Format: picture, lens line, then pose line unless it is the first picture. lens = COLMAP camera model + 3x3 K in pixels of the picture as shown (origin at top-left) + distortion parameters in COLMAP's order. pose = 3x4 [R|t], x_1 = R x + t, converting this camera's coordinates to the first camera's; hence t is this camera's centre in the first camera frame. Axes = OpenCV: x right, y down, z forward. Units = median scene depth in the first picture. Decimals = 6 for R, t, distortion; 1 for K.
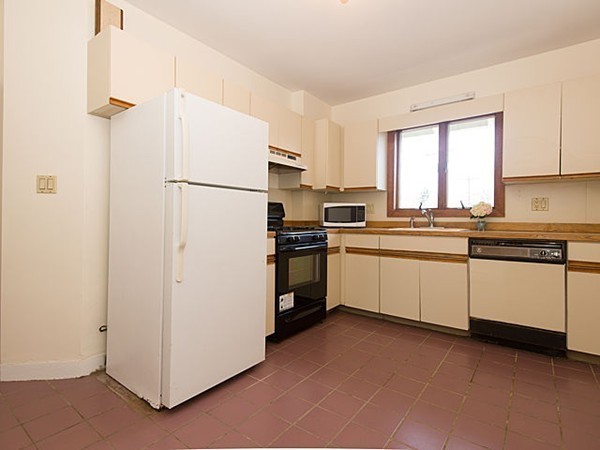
lens RADIAL K [[300.3, 0, 304.2], [0, 300.3, 223.2], [0, 0, 1]] dist [0.029792, 0.000093]
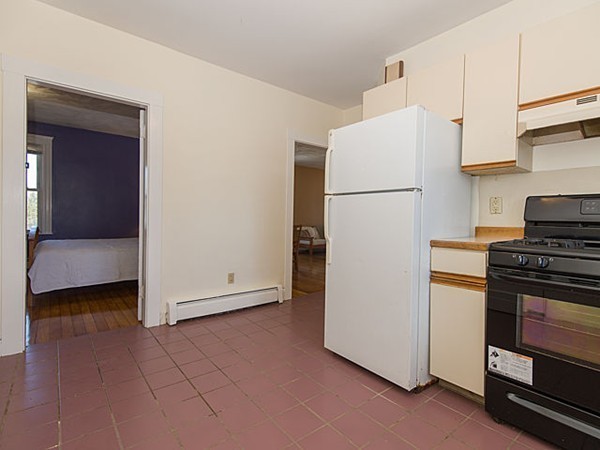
lens RADIAL K [[300.3, 0, 304.2], [0, 300.3, 223.2], [0, 0, 1]] dist [0.029792, 0.000093]
pose [[-0.249009, -0.003929, -0.968493, 0.634105], [-0.031124, 0.999508, 0.003948, -0.004234], [0.968001, 0.031126, -0.249009, 0.767119]]
